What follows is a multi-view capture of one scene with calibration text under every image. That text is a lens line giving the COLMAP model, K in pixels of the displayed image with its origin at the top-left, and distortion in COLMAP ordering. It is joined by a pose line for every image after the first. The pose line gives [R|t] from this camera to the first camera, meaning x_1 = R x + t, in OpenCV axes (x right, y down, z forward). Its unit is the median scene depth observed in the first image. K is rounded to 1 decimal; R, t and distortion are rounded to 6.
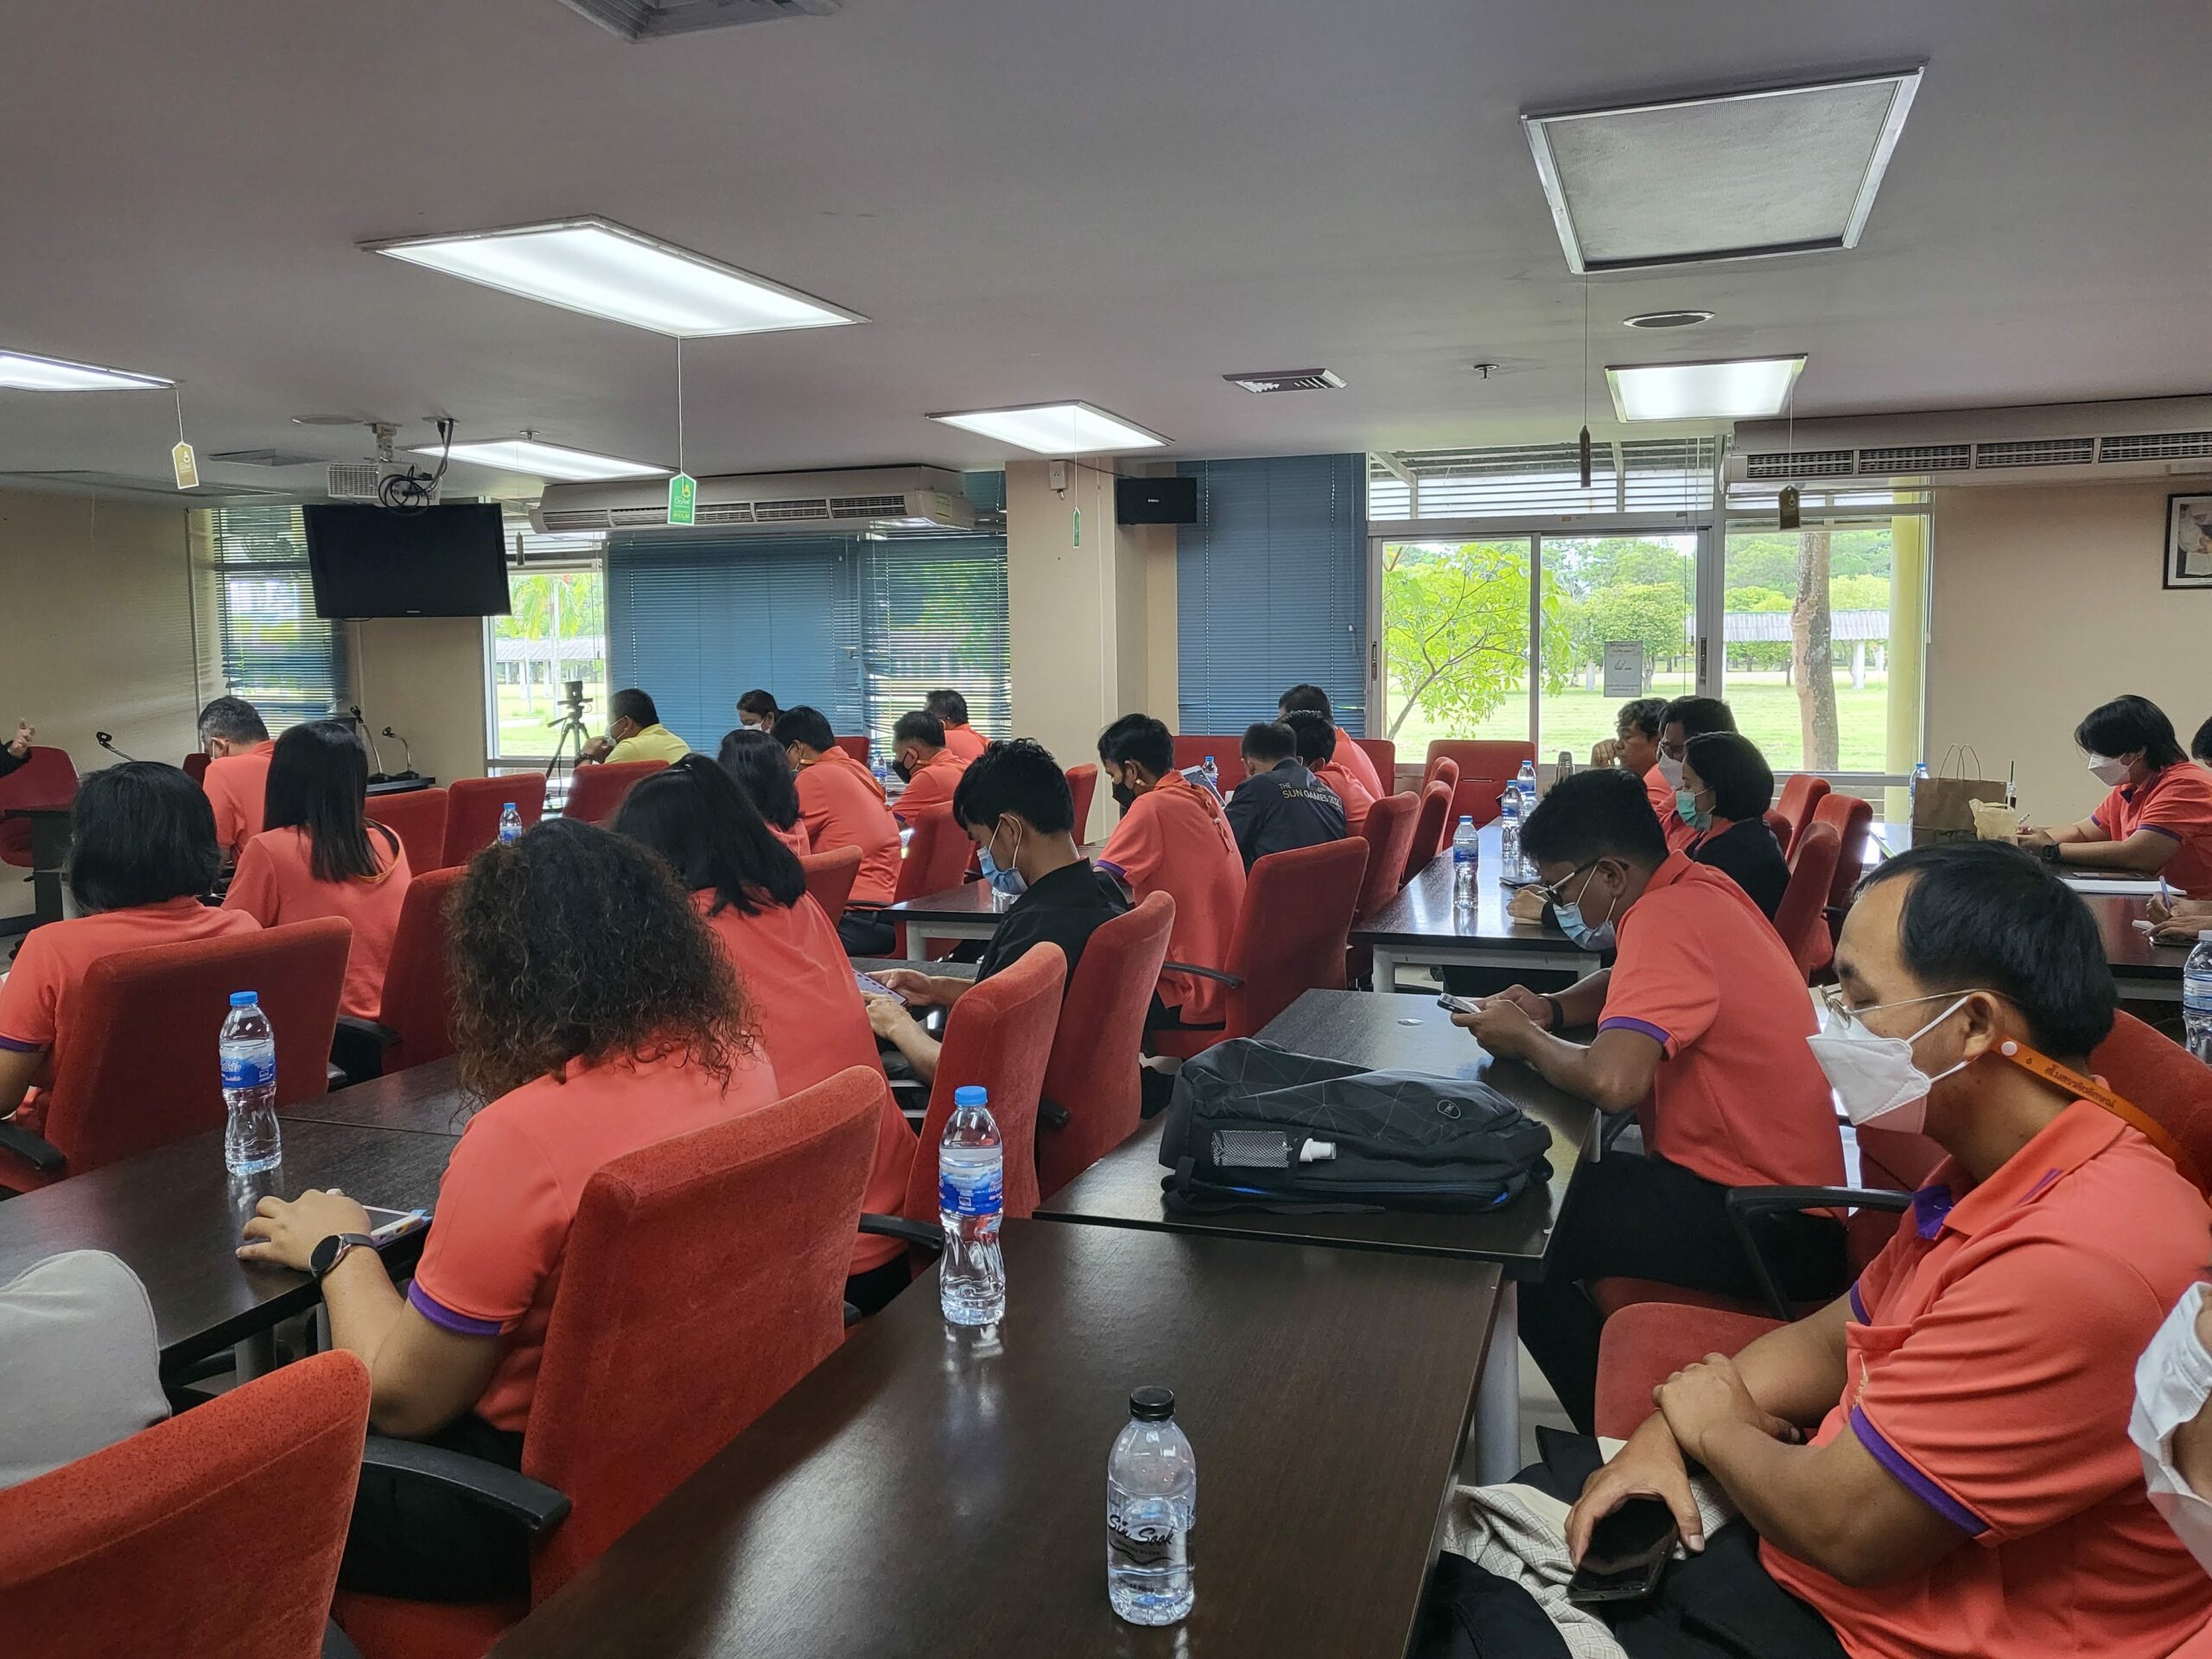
lens RADIAL K [[1700.3, 0, 1076.5], [0, 1700.3, 822.3], [0, 0, 1]] dist [-0.004581, 0.044636]
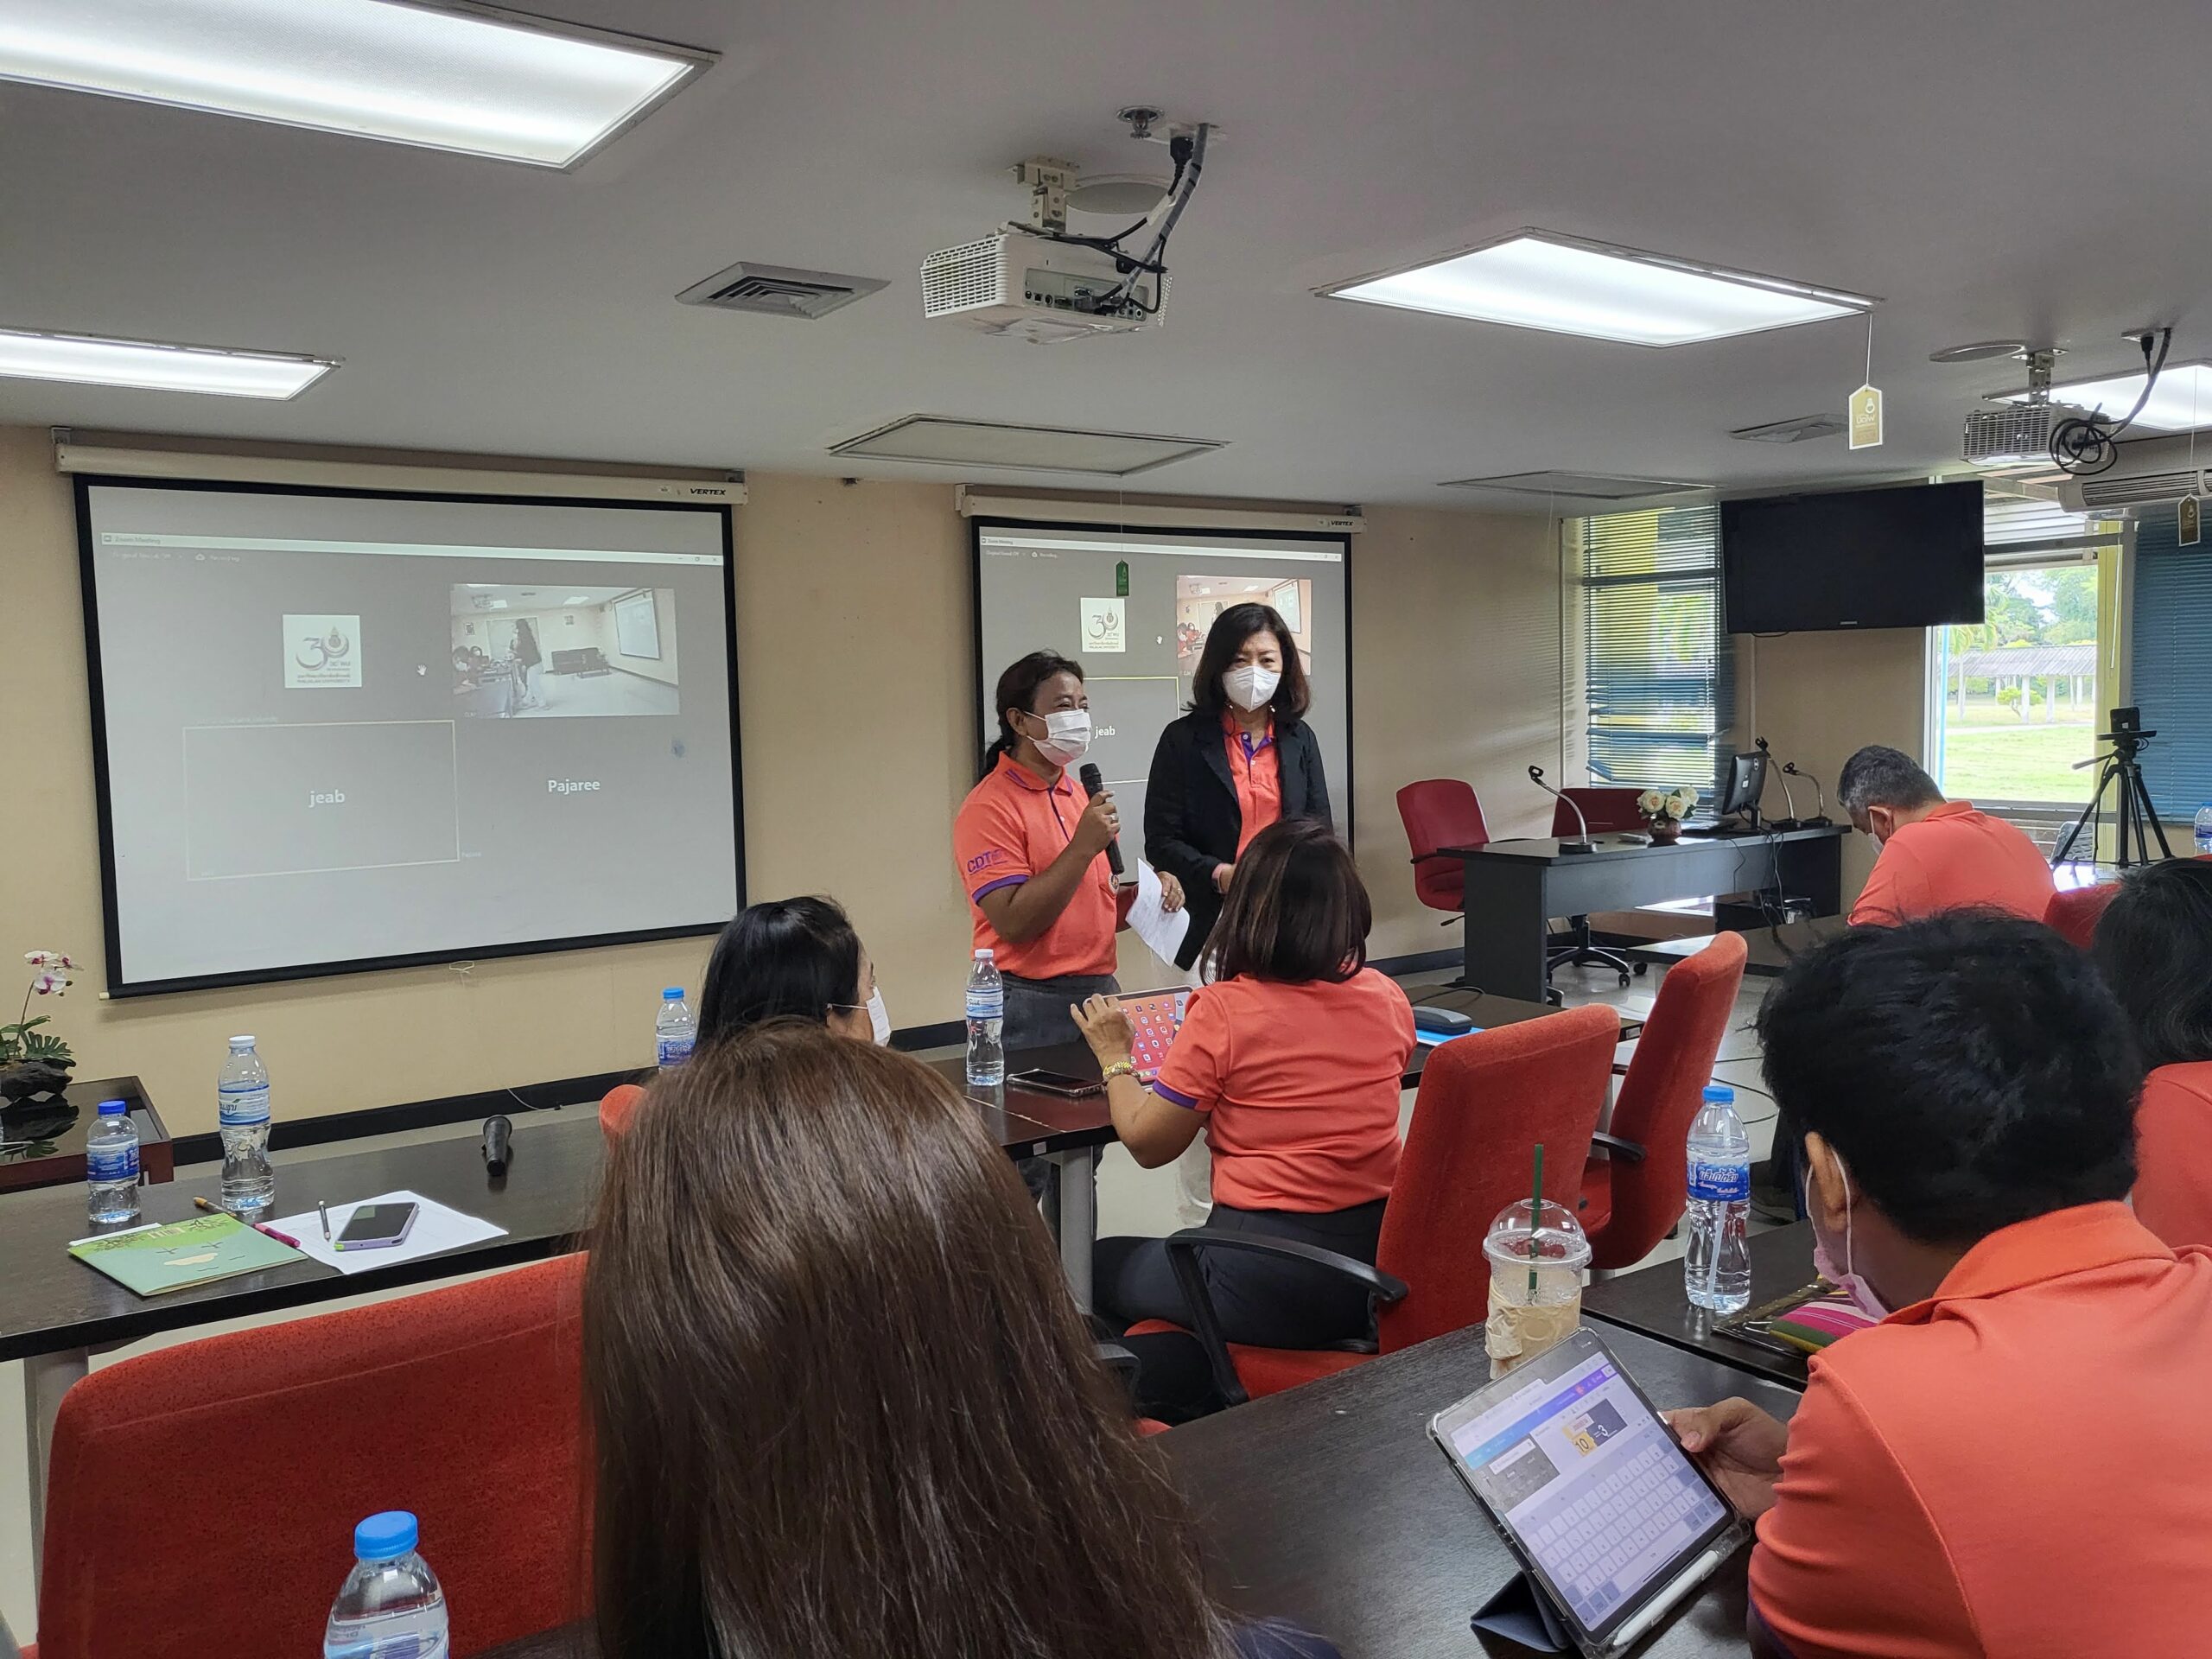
lens RADIAL K [[1700.3, 0, 1076.5], [0, 1700.3, 822.3], [0, 0, 1]] dist [-0.004581, 0.044636]
pose [[0.811614, 0.036808, -0.583034, -0.207179], [-0.043753, 0.999040, 0.002166, -0.013736], [0.582554, 0.023751, 0.812445, 0.123645]]
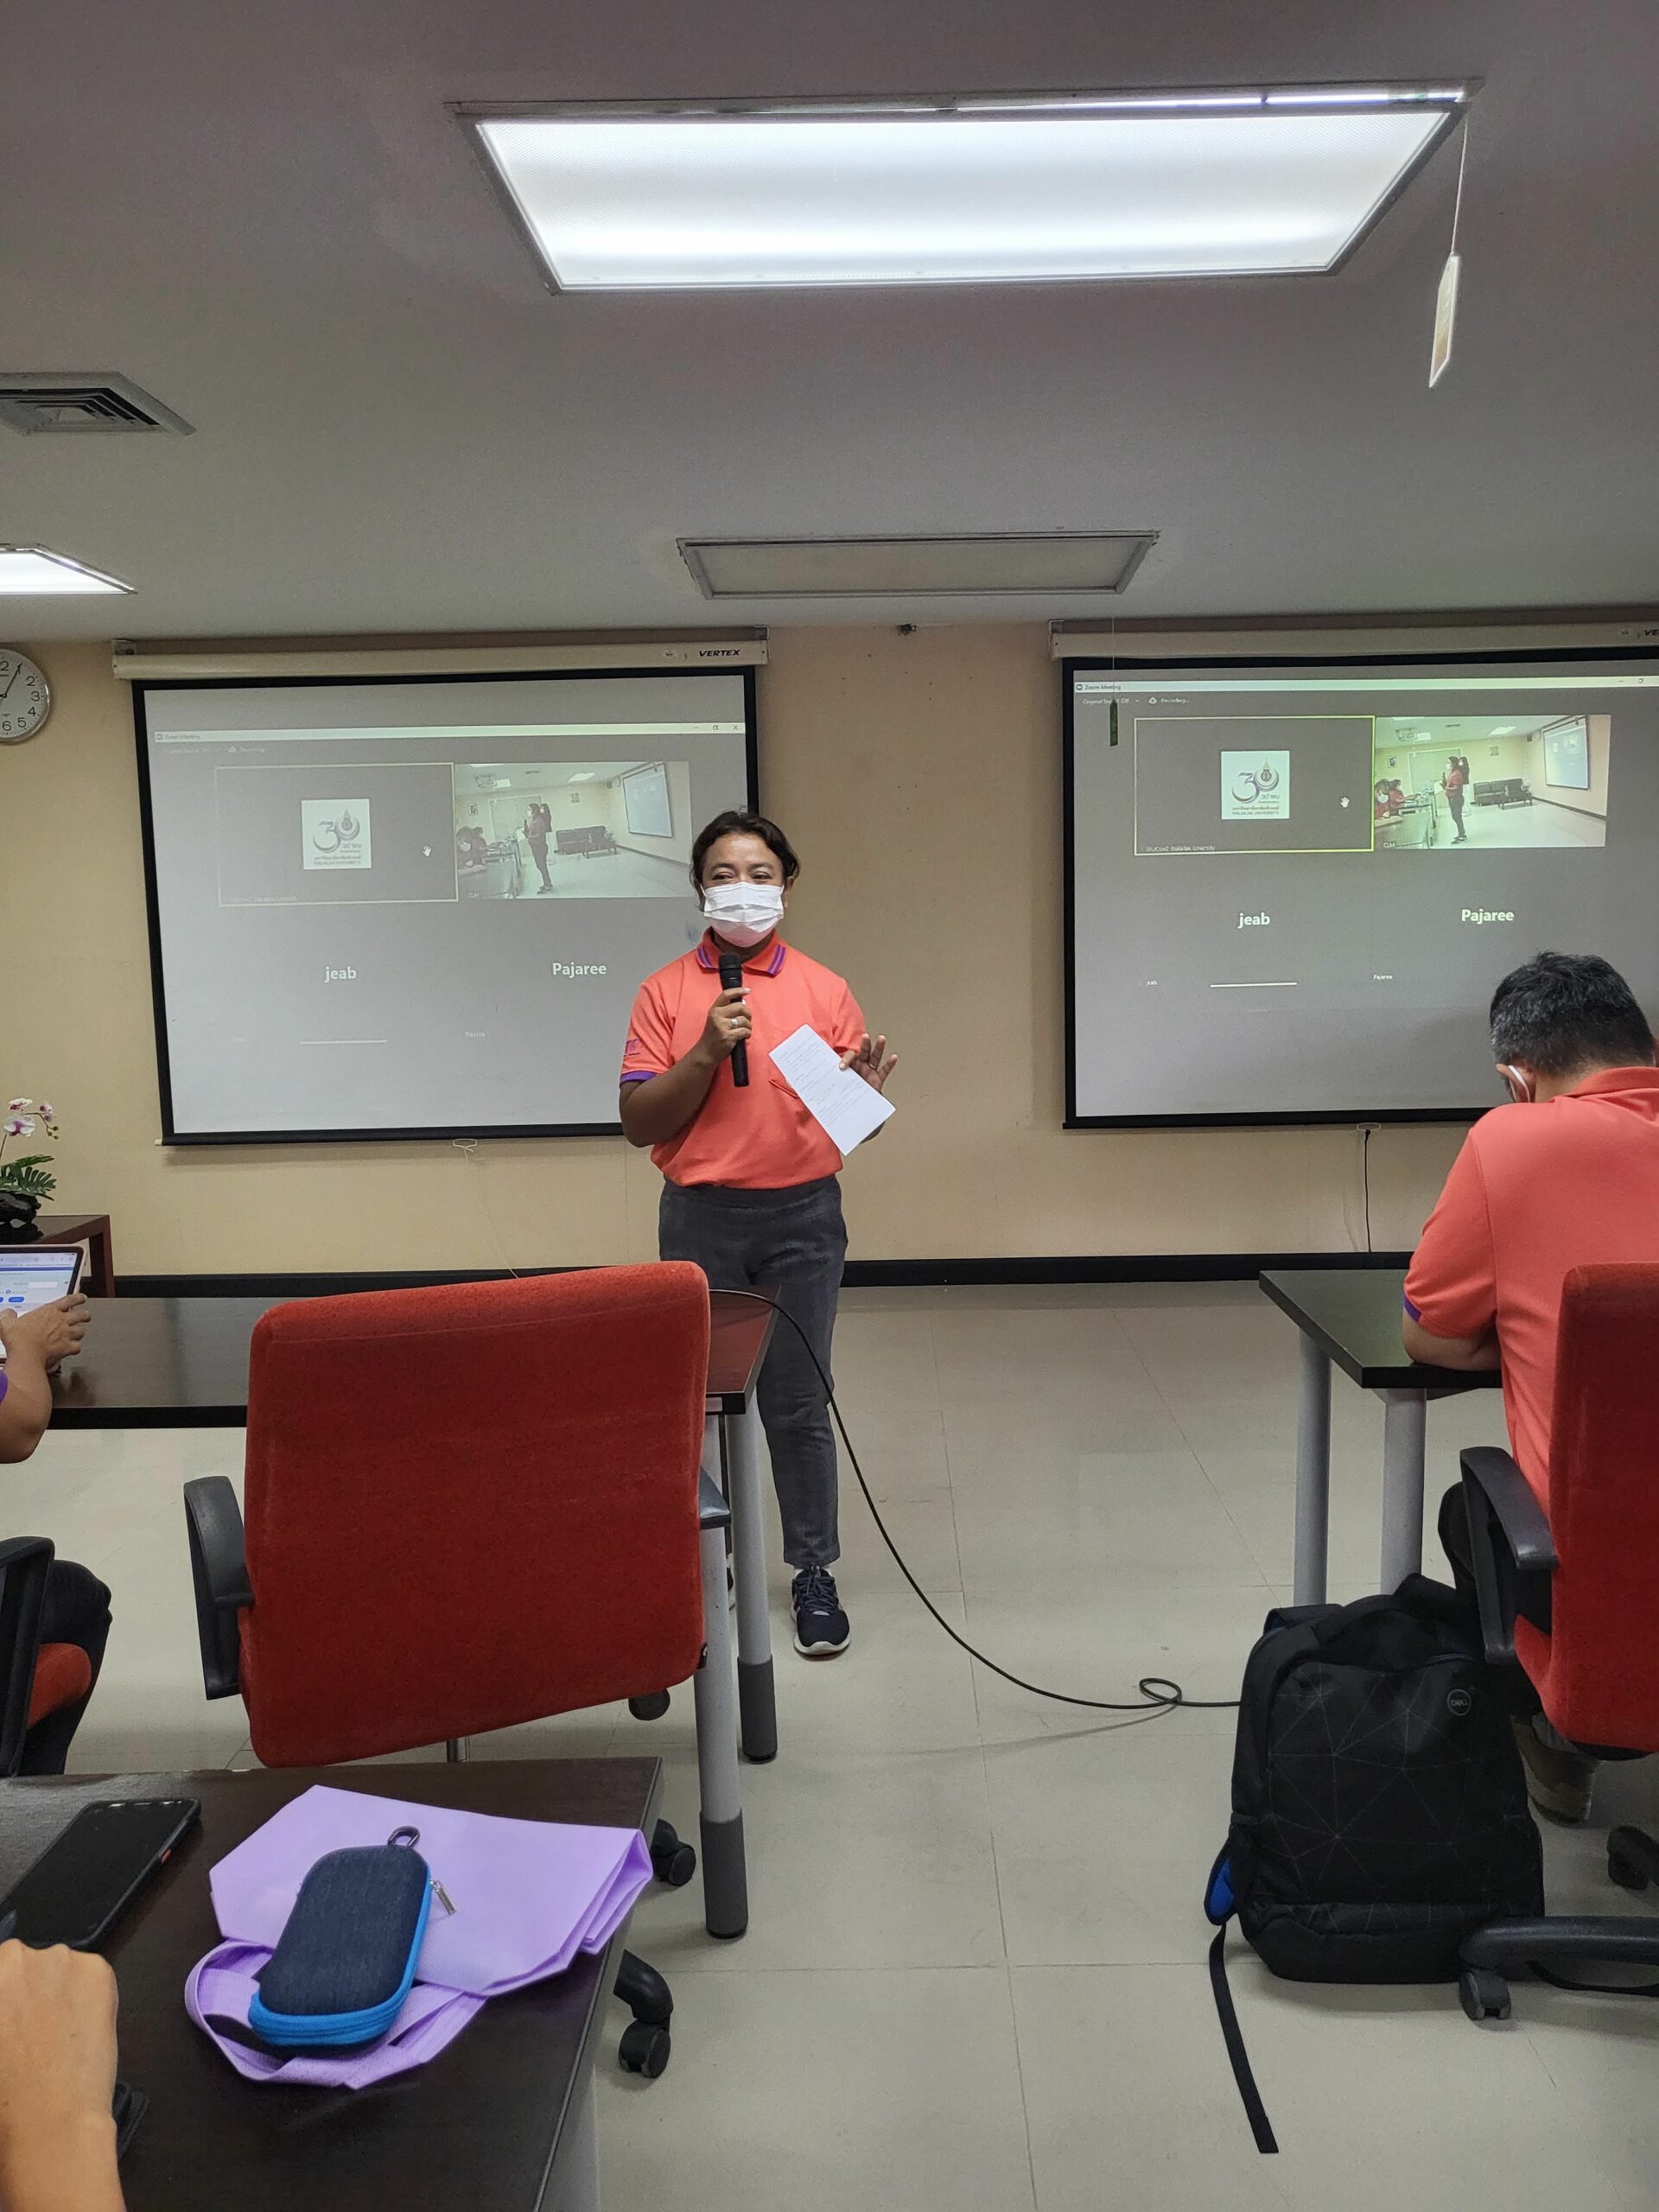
lens RADIAL K [[1702.6, 0, 860.8], [0, 1702.6, 1085.9], [0, 0, 1]] dist [-0.043687, 0.124324]
pose [[0.324218, 0.106369, -0.939983, -0.112044], [-0.076984, 0.993329, 0.085853, -0.036951], [0.942845, 0.044528, 0.330243, 0.428118]]
